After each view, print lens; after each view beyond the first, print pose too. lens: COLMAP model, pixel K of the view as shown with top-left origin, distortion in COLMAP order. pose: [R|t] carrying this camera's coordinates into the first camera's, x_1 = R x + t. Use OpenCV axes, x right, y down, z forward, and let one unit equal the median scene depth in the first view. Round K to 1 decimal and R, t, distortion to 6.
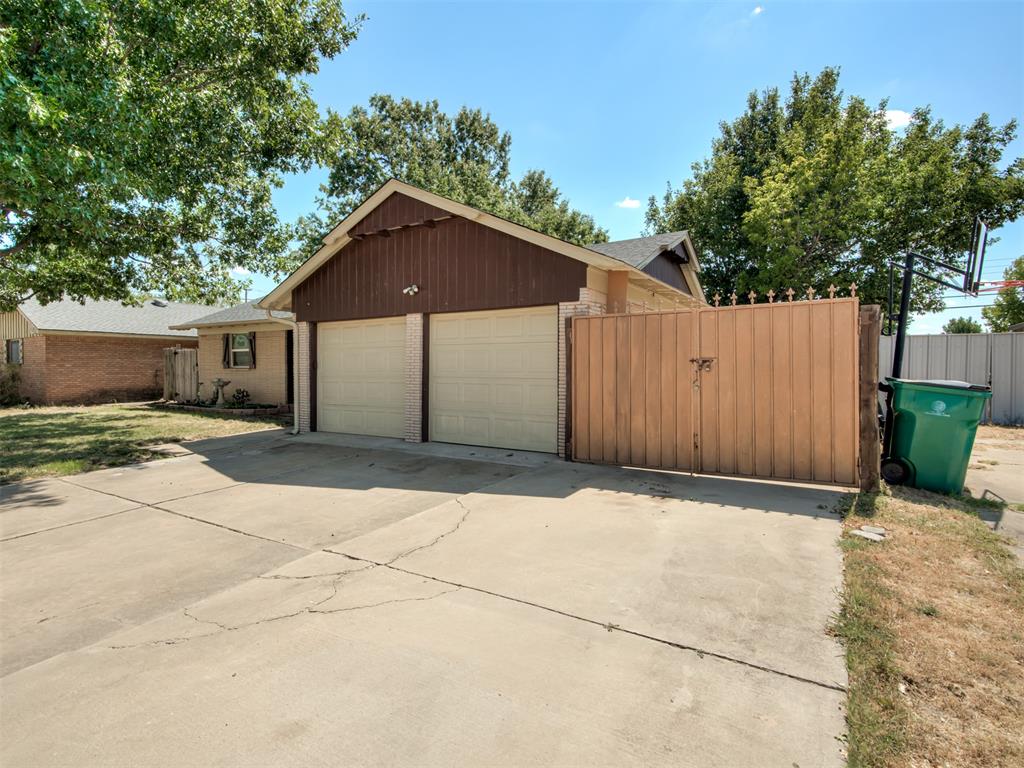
lens RADIAL K [[516.8, 0, 513.4], [0, 516.8, 388.8], [0, 0, 1]] dist [-0.002331, 0.001418]
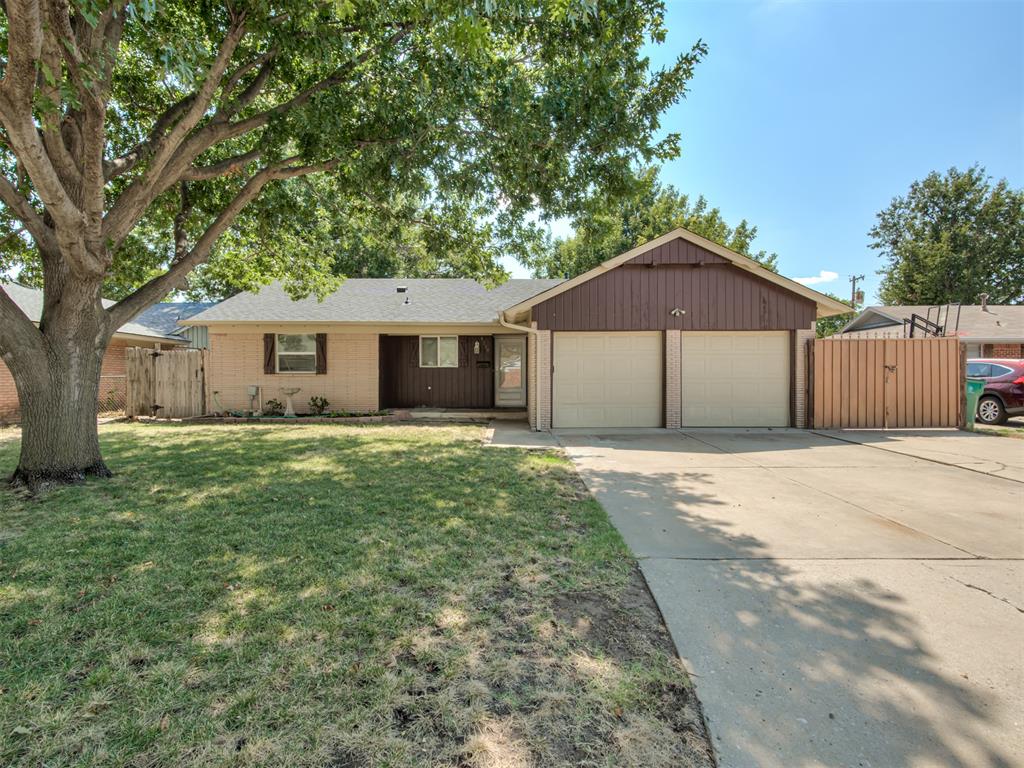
lens RADIAL K [[516.8, 0, 513.4], [0, 516.8, 388.8], [0, 0, 1]] dist [-0.002331, 0.001418]
pose [[0.836733, -0.008841, 0.547539, -0.688134], [0.023215, 0.999543, -0.019337, 0.010412], [-0.547118, 0.028891, 0.836557, 0.074358]]
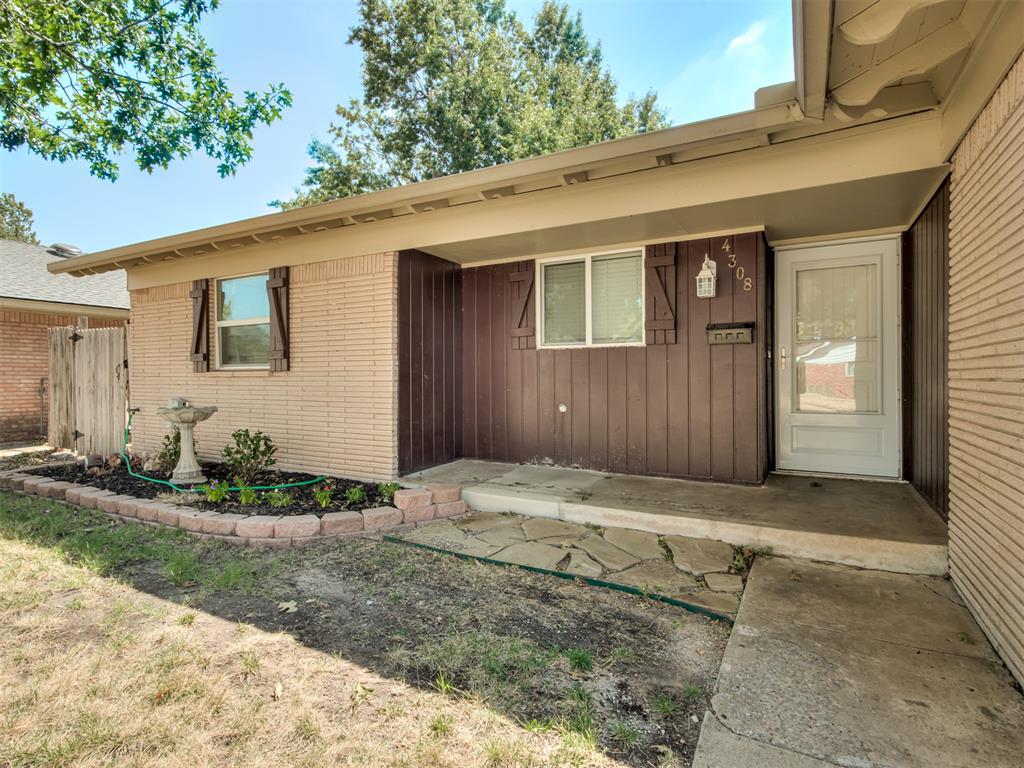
lens RADIAL K [[516.8, 0, 513.4], [0, 516.8, 388.8], [0, 0, 1]] dist [-0.002331, 0.001418]
pose [[0.998561, -0.004287, 0.053450, -0.351414], [0.005311, 0.999805, -0.019040, -0.018540], [-0.053358, 0.019296, 0.998389, 0.615815]]
